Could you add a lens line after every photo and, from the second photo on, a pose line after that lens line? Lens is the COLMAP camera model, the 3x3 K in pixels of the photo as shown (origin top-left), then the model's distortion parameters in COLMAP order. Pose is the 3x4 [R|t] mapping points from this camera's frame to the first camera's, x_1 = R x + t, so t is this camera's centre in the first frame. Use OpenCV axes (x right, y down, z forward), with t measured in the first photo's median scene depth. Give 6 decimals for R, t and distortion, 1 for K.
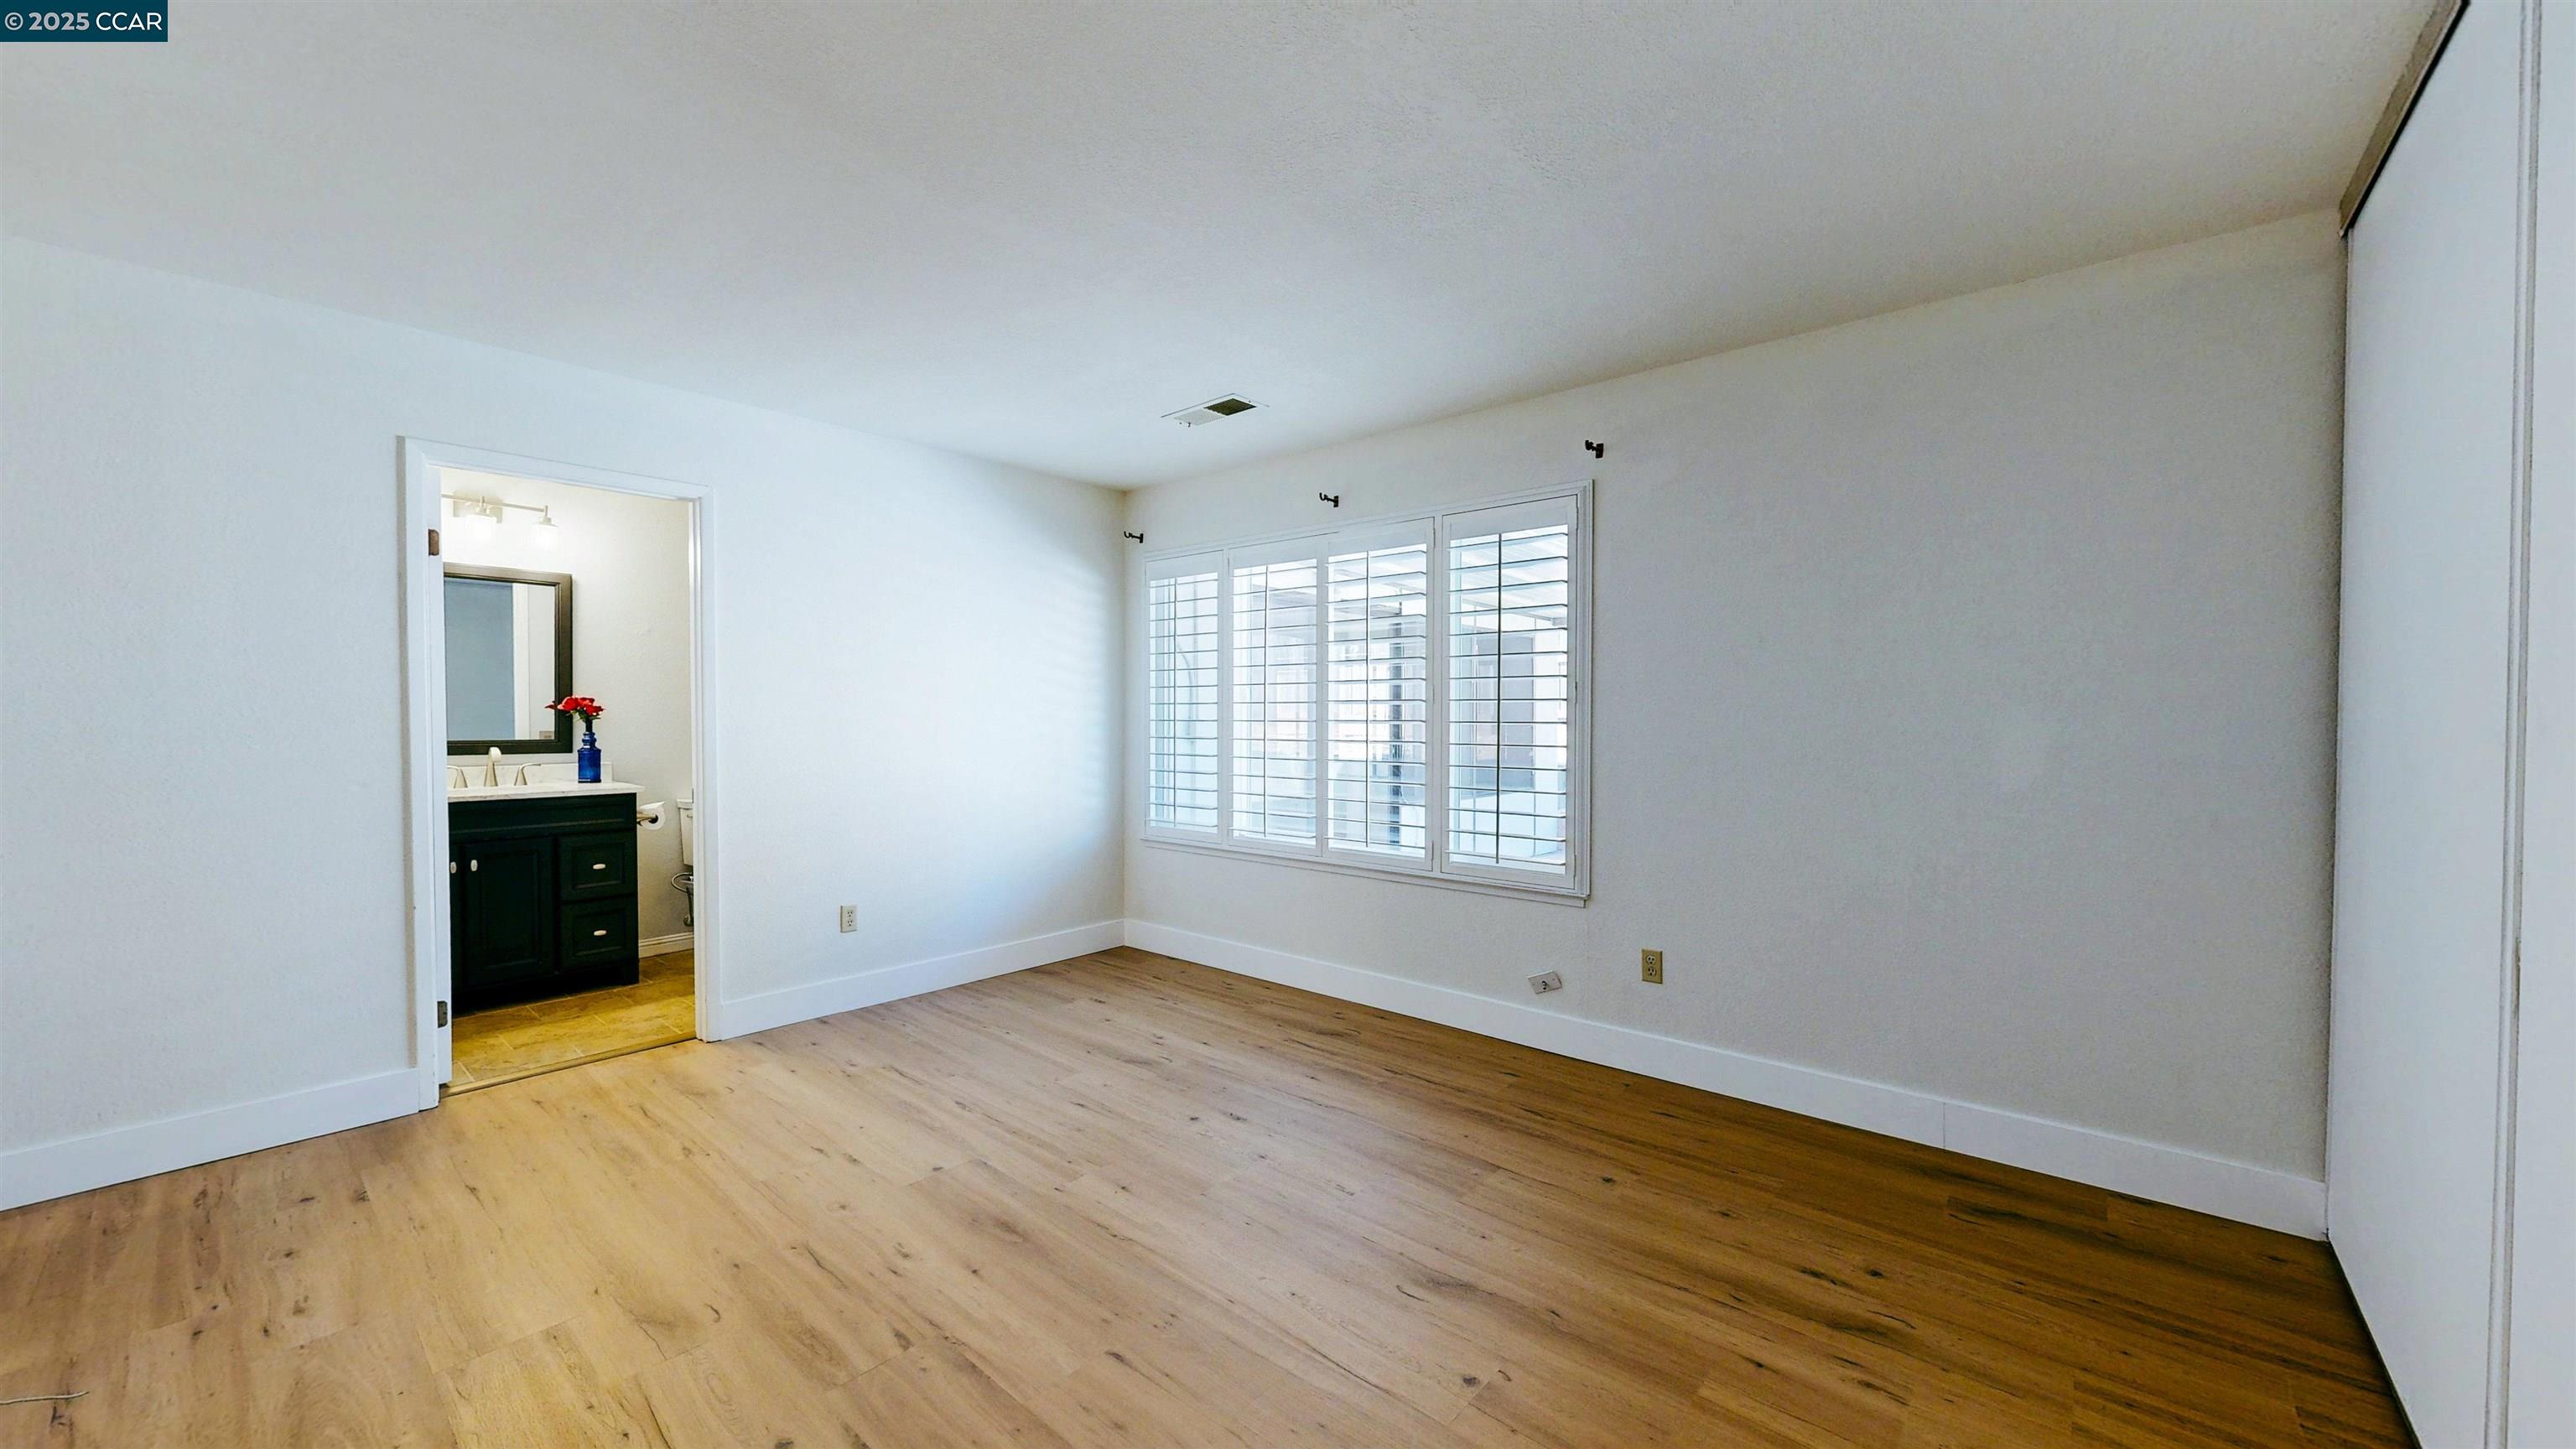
lens RADIAL K [[944.6, 0, 1296.9], [0, 944.6, 736.7], [0, 0, 1]] dist [-0.000979, -0.000157]
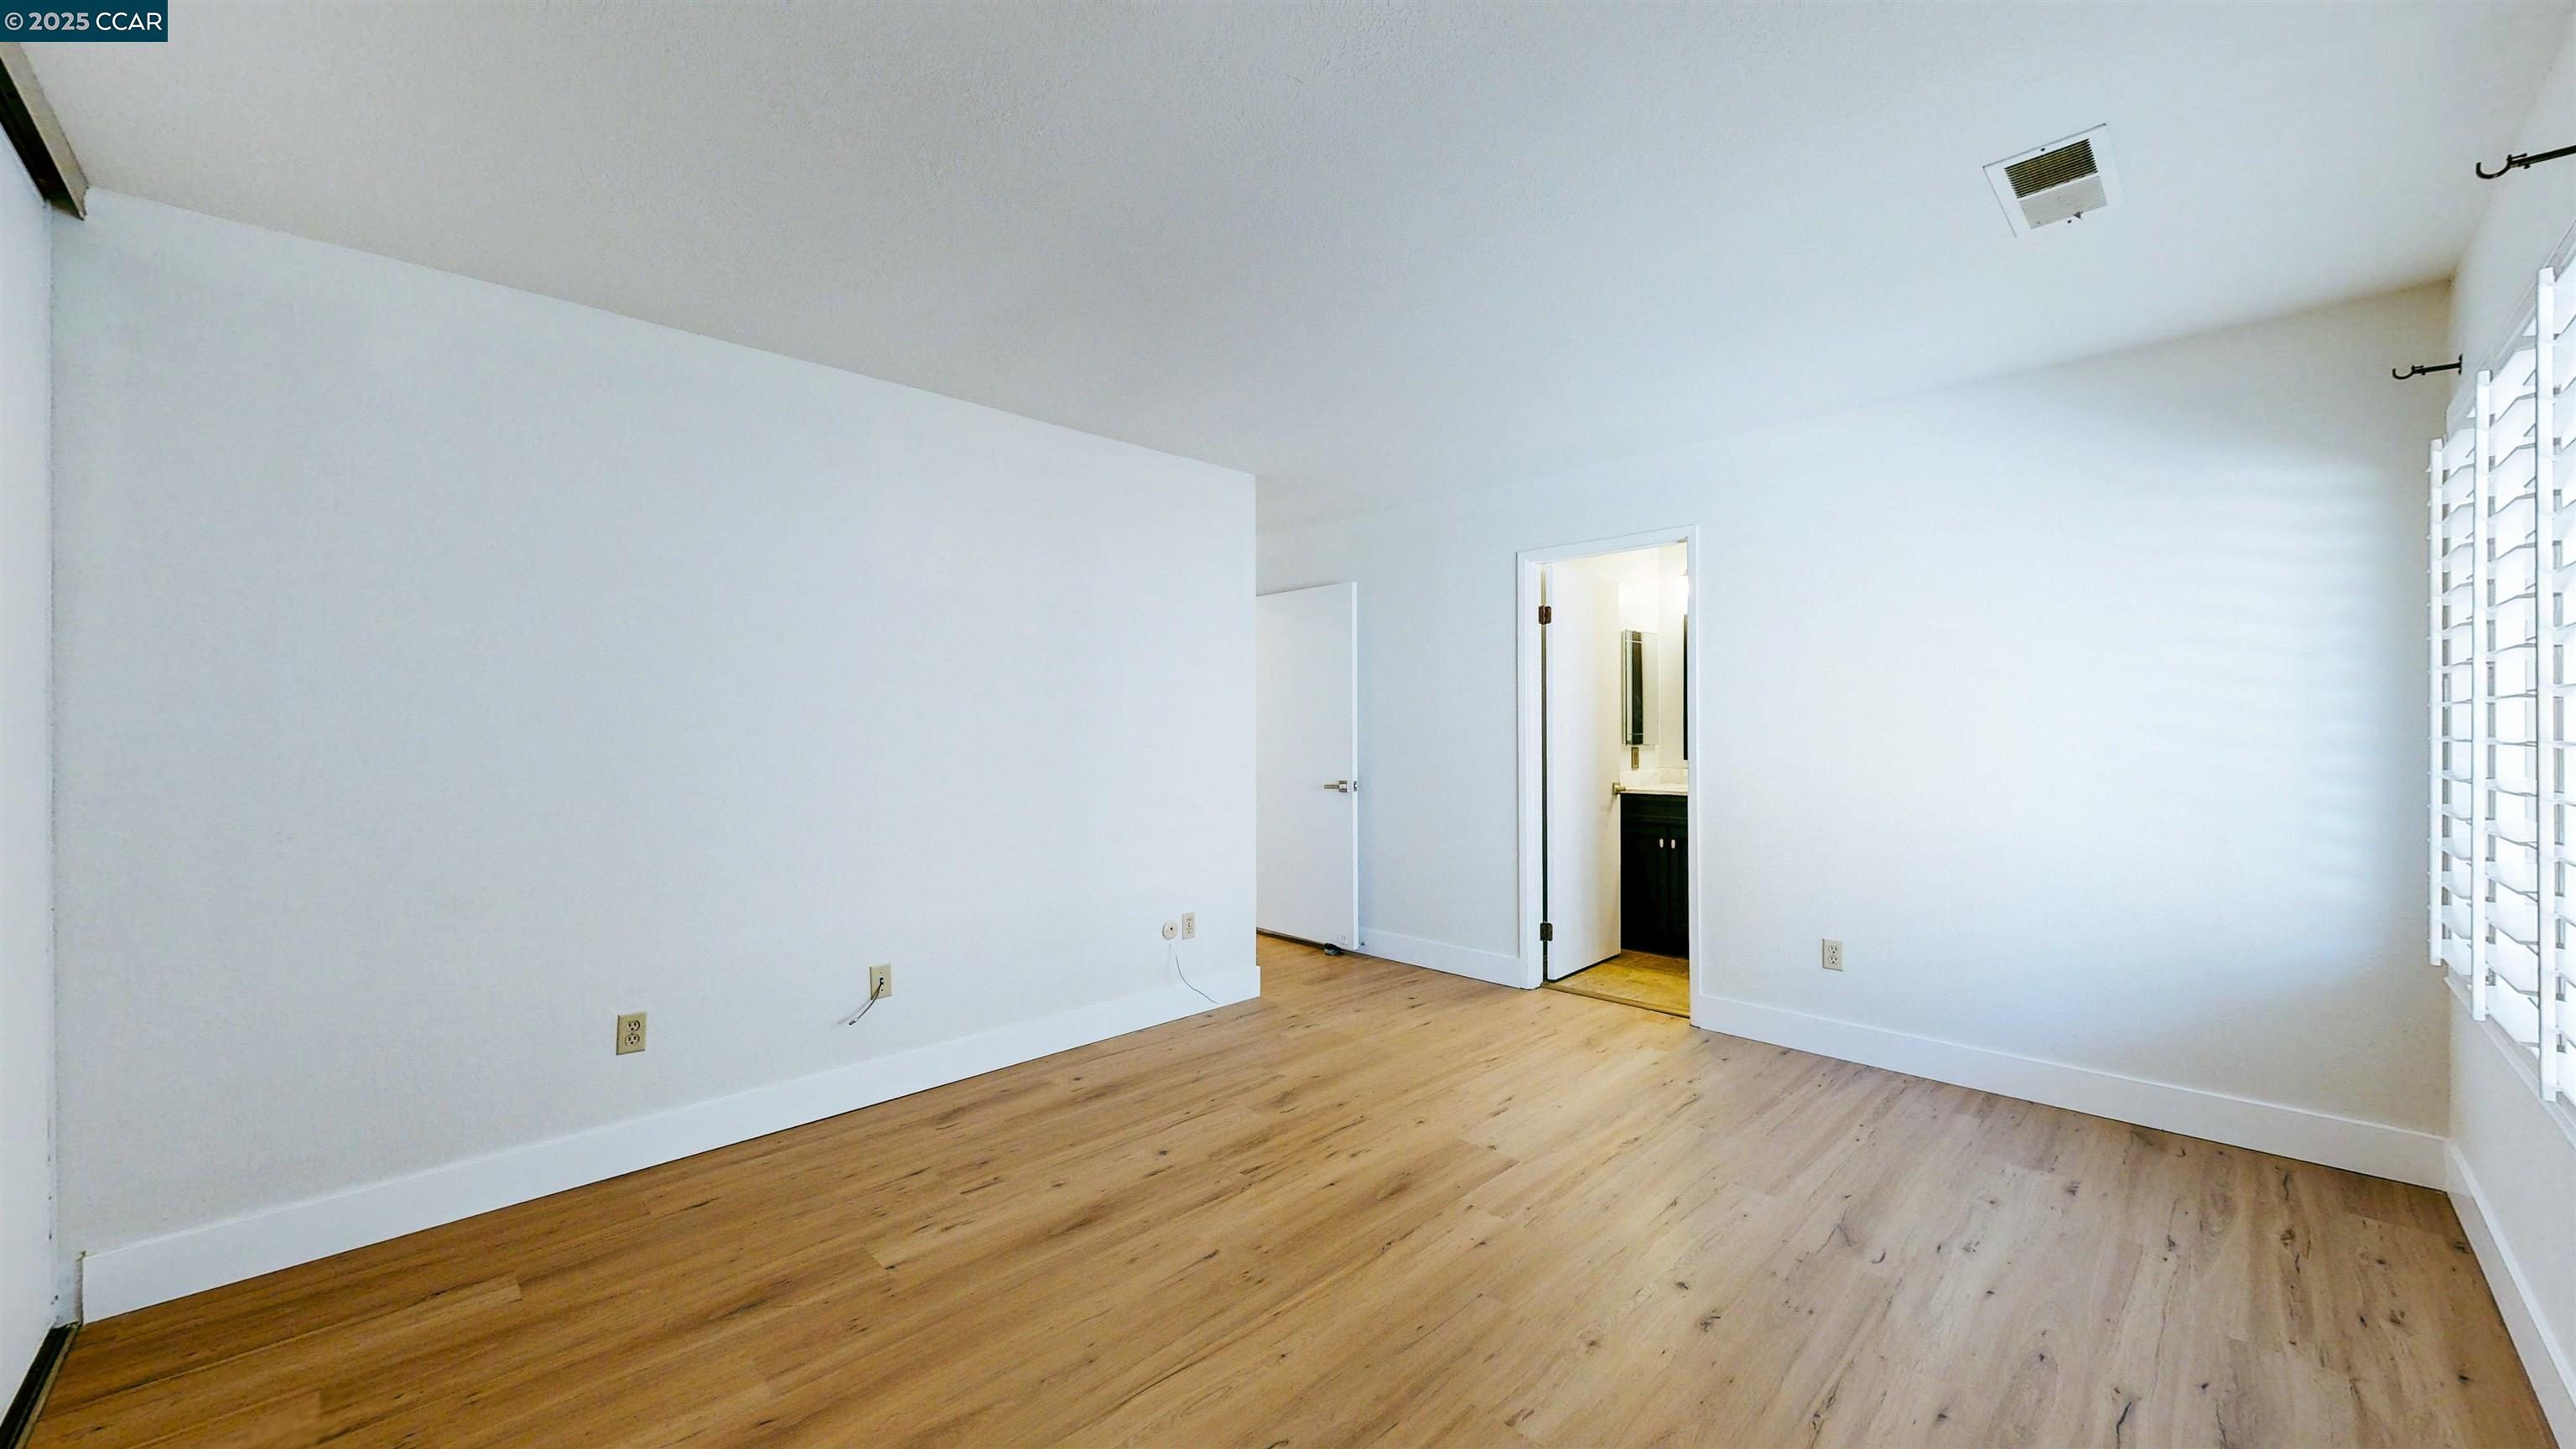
lens RADIAL K [[944.6, 0, 1284.3], [0, 944.6, 735.5], [0, 0, 1]] dist [-0.000979, -0.000157]
pose [[-0.097947, 0.003825, -0.995184, 0.531208], [-0.019038, 0.999802, 0.005716, -0.014297], [0.995009, 0.019506, -0.097855, 0.627563]]
